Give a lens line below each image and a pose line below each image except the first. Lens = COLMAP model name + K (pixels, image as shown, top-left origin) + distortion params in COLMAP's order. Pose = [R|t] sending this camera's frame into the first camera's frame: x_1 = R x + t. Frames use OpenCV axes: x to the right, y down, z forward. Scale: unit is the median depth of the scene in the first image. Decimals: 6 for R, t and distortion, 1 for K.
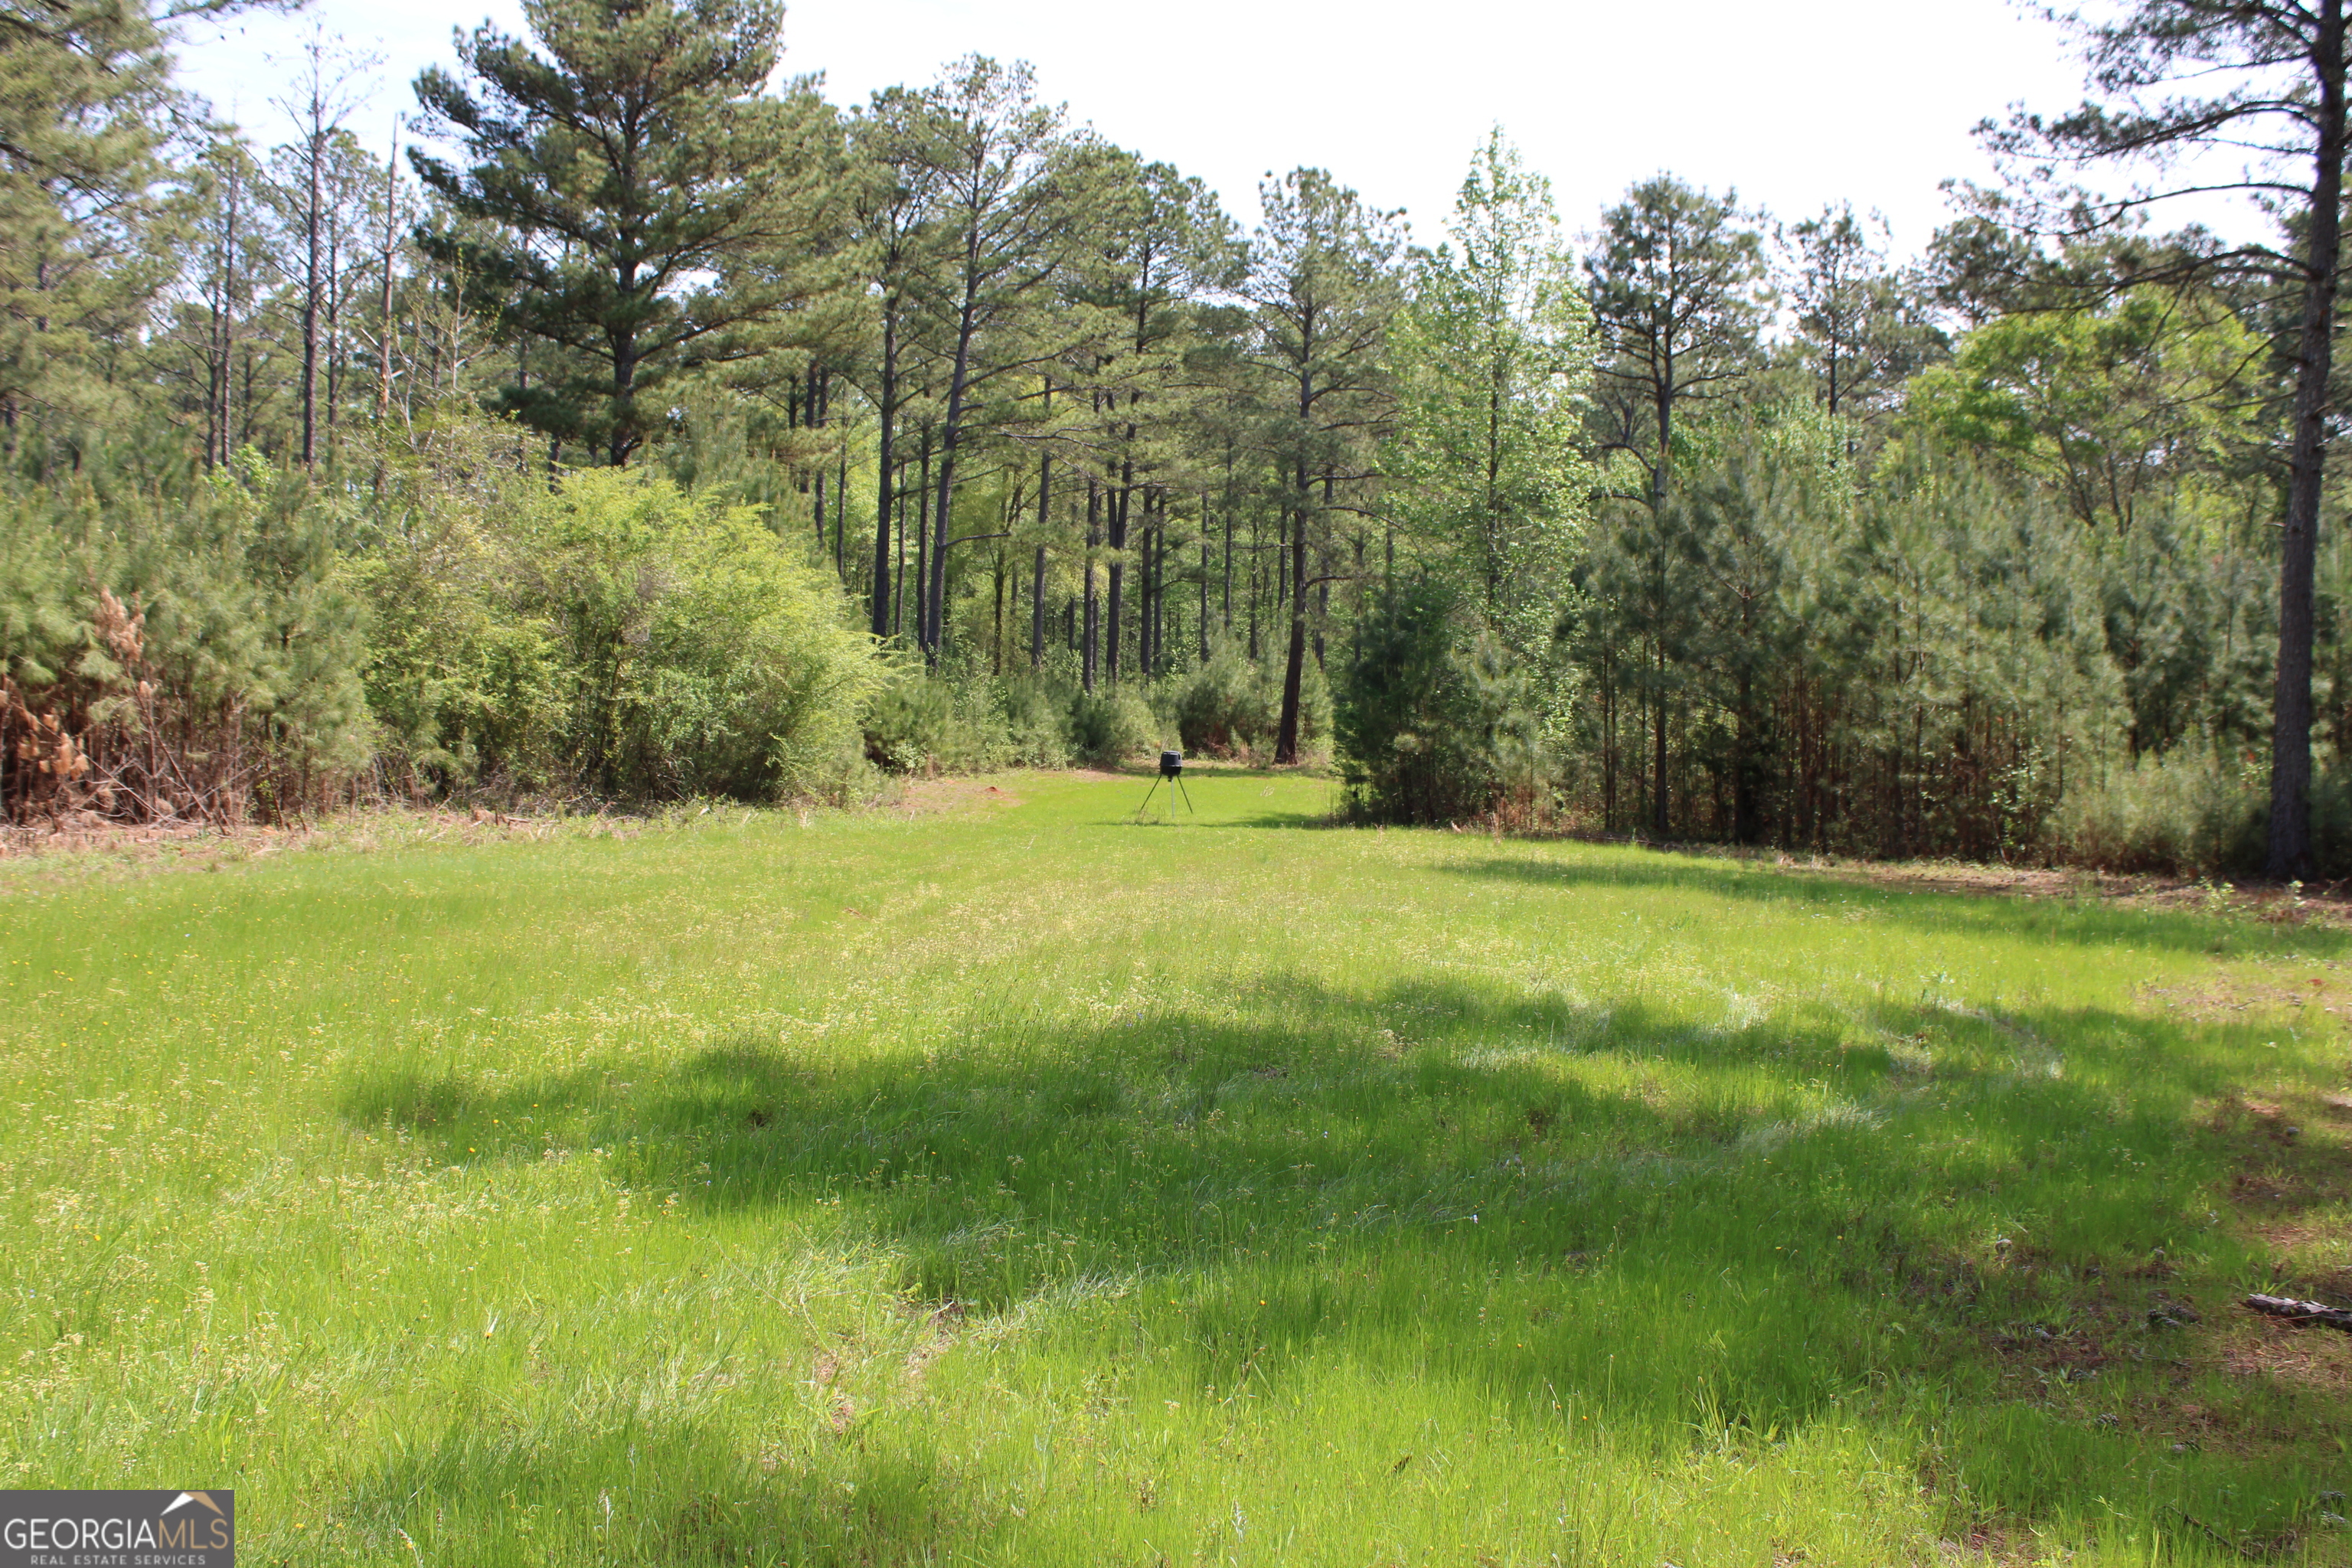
lens RADIAL K [[2403.1, 0, 1176.0], [0, 2403.1, 784.0], [0, 0, 1]] dist [0.002169, 0.024257]
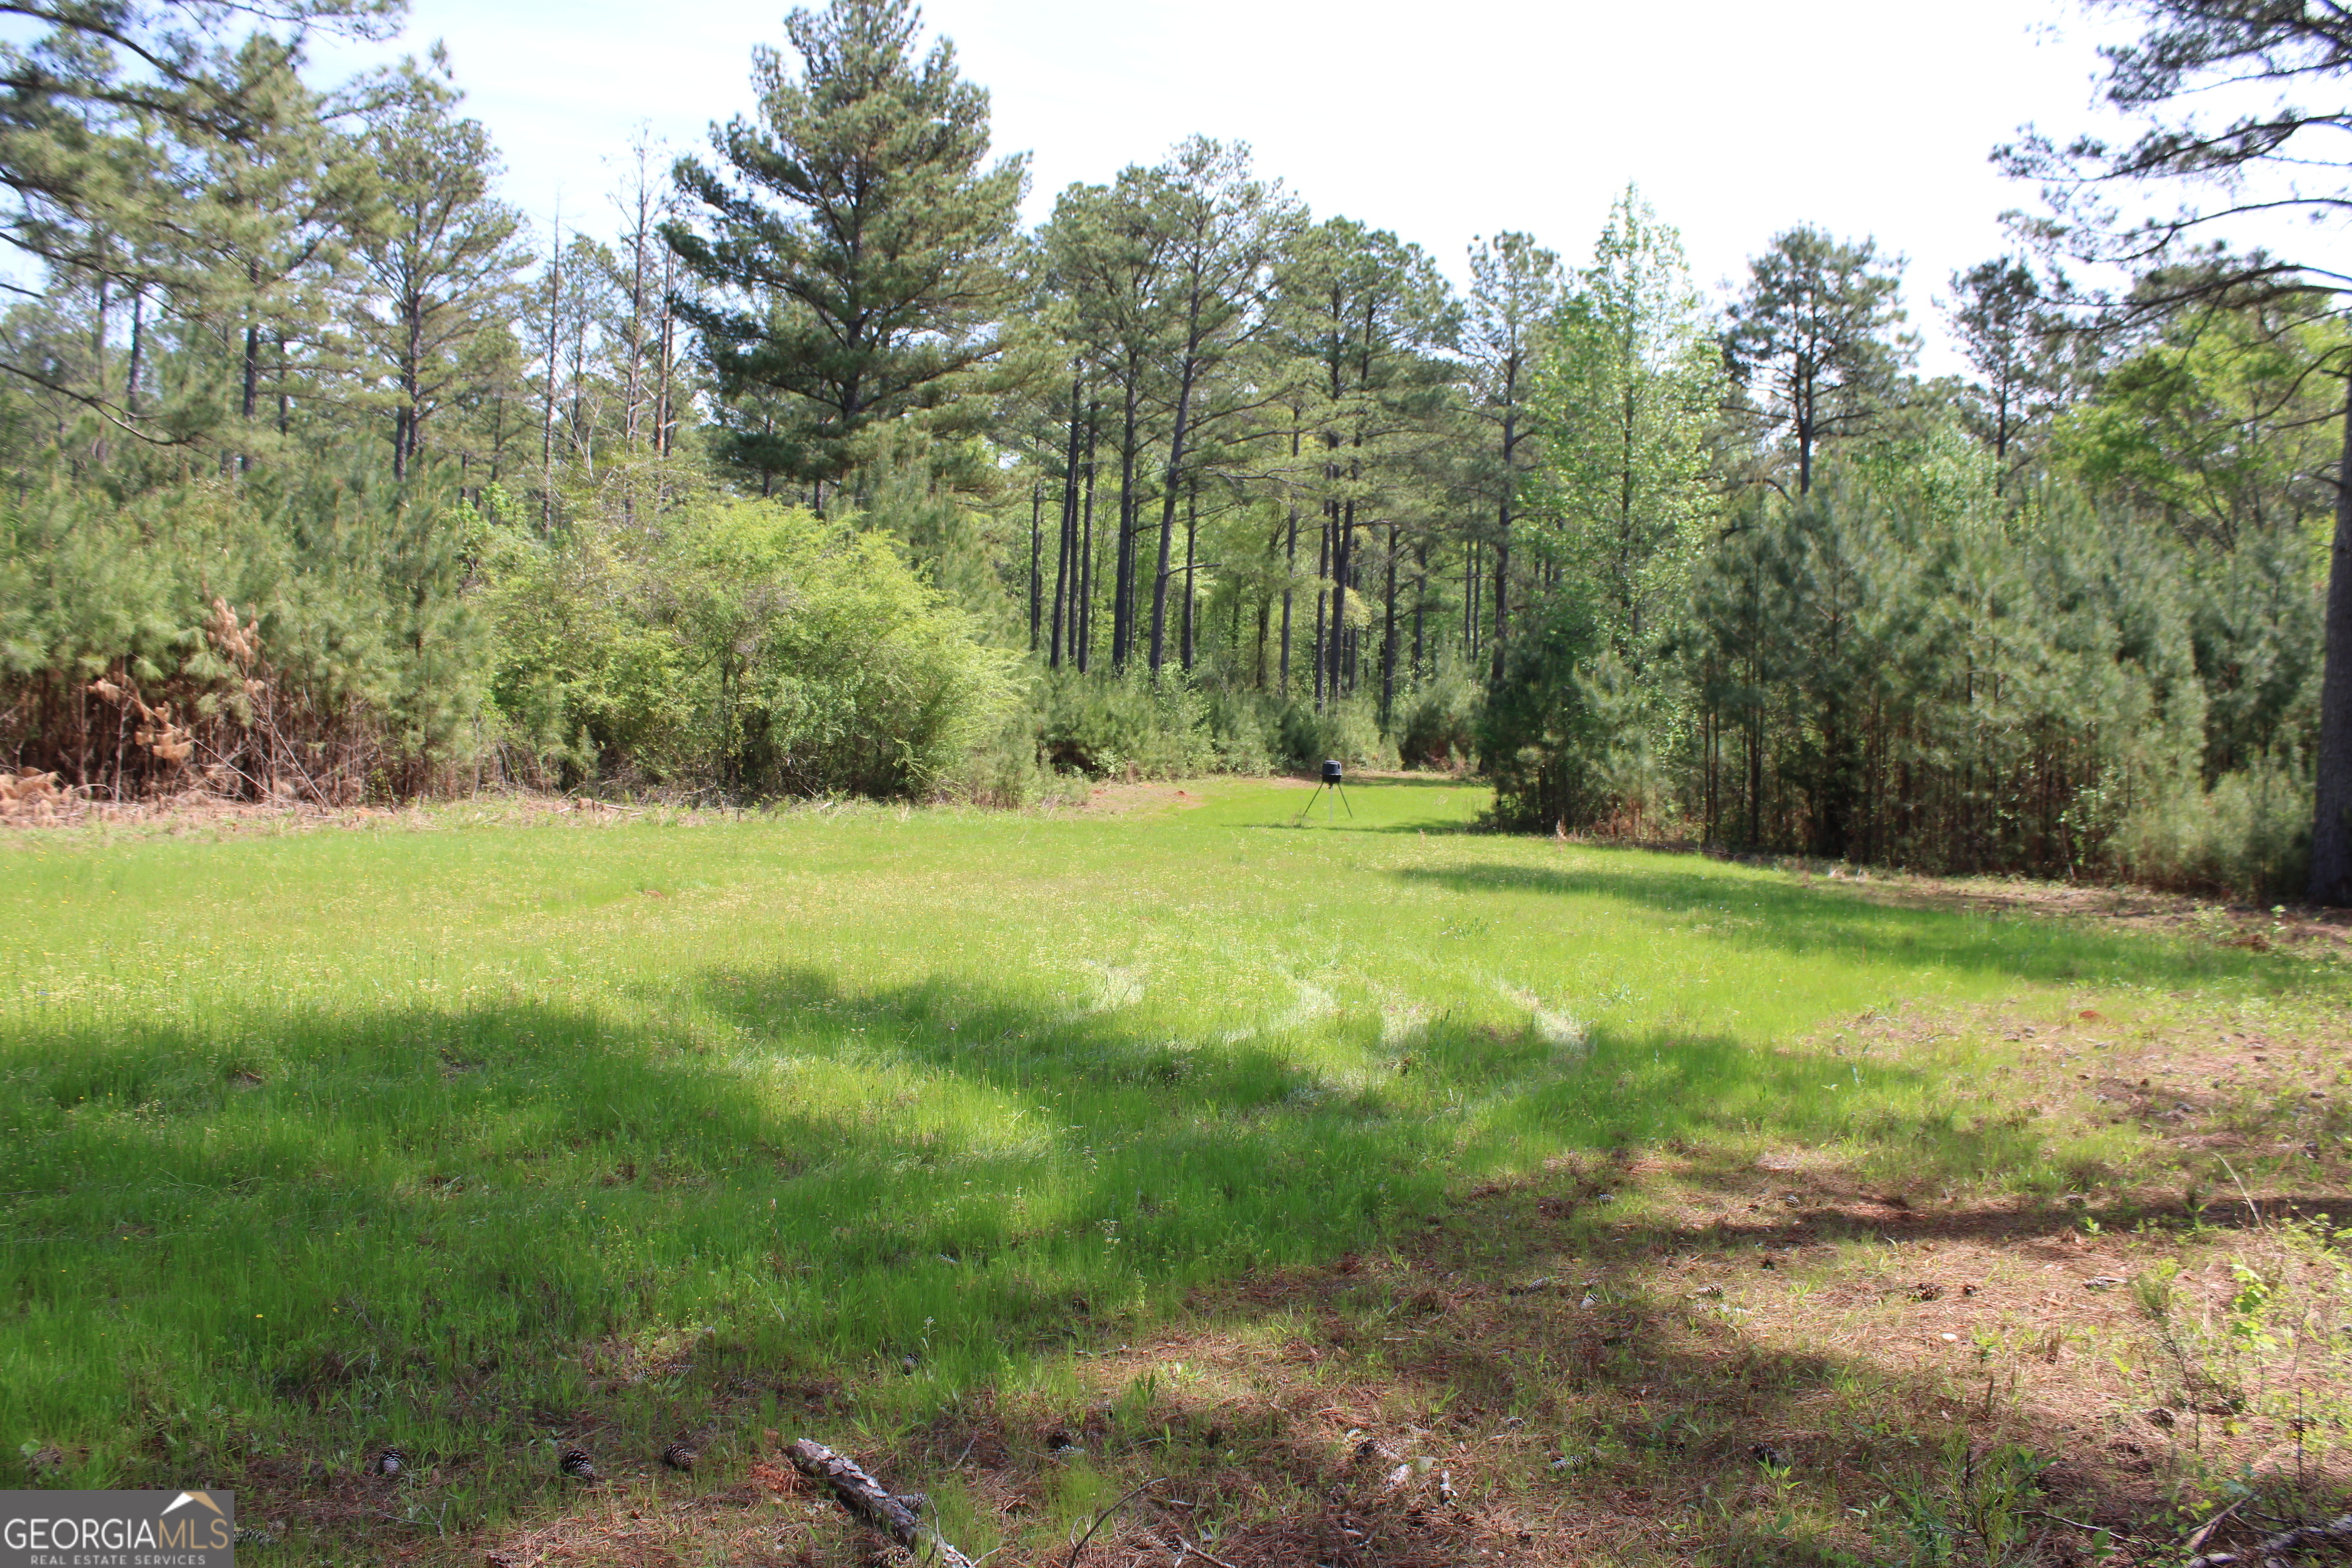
lens RADIAL K [[2109.0, 0, 1176.0], [0, 2109.0, 784.0], [0, 0, 1]] dist [-0.083439, 0.172291]
pose [[0.986962, 0.017216, -0.160032, 0.093231], [-0.017955, 0.999834, -0.003176, 0.001326], [0.159951, 0.006008, 0.987107, 0.053345]]
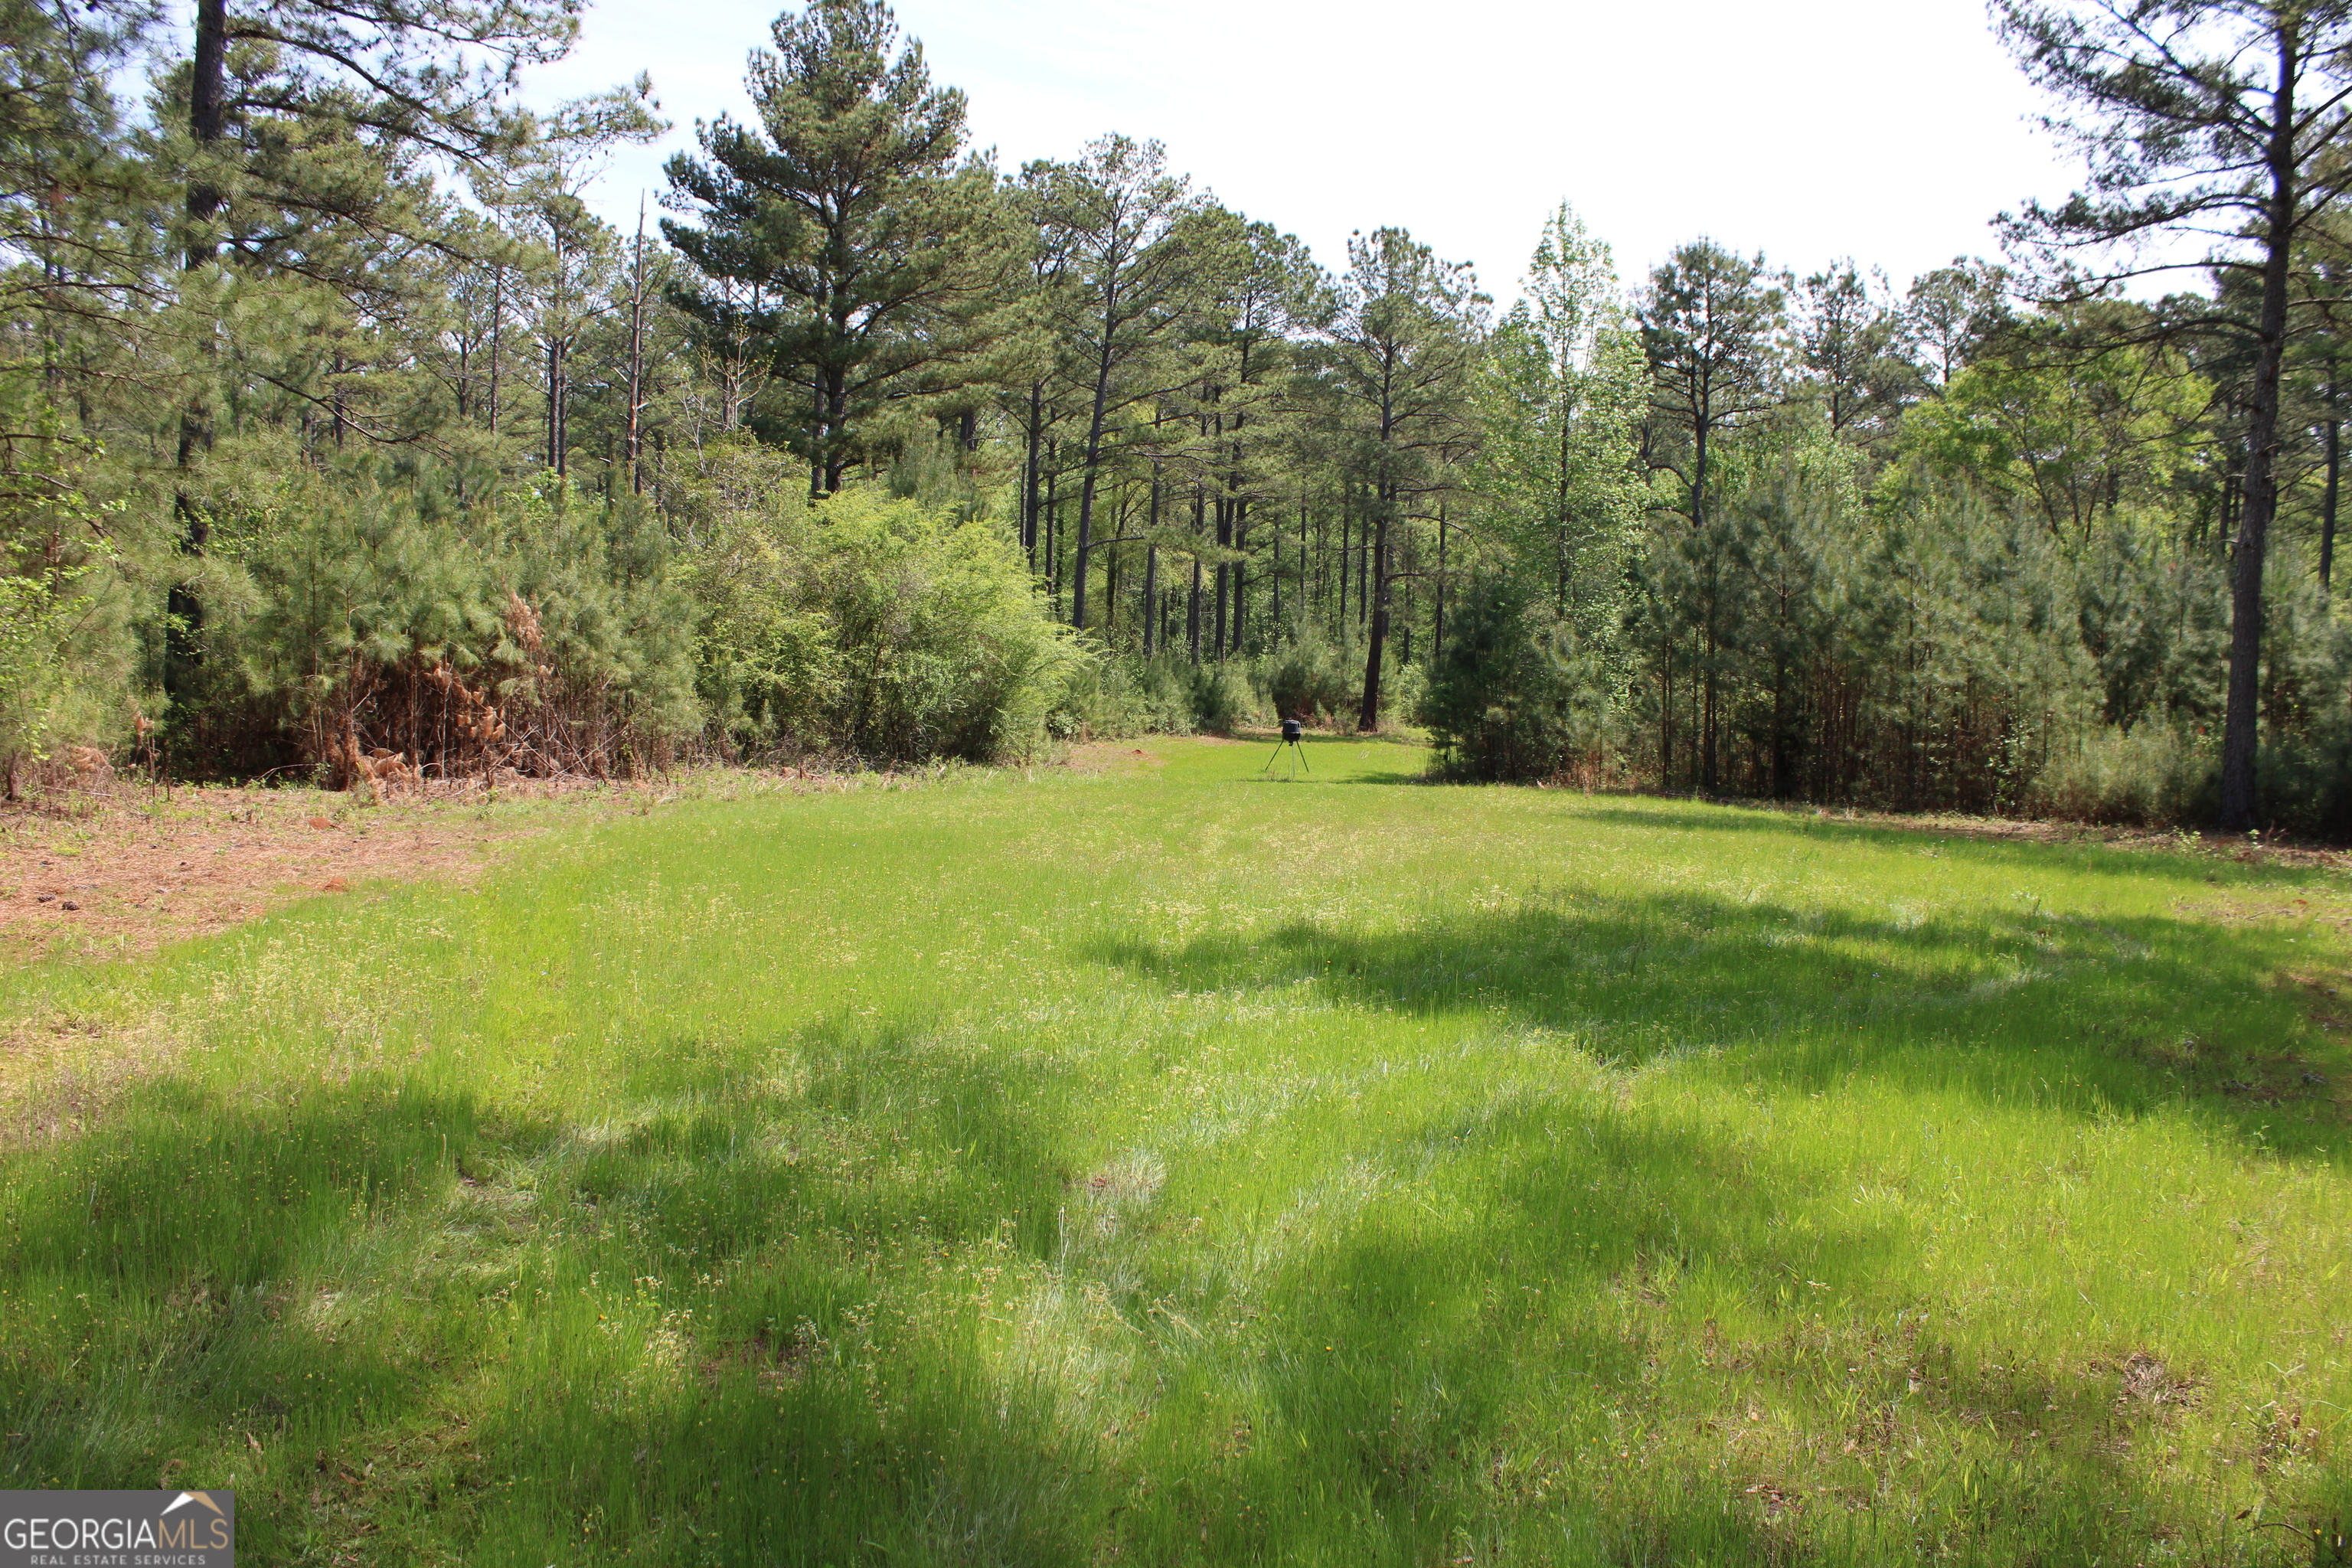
lens RADIAL K [[2109.0, 0, 1176.0], [0, 2109.0, 784.0], [0, 0, 1]] dist [-0.083439, 0.172291]
pose [[0.999832, 0.003969, -0.017874, -0.045813], [-0.003663, 0.999846, 0.017158, 0.000120], [0.017940, -0.017090, 0.999693, -0.057643]]
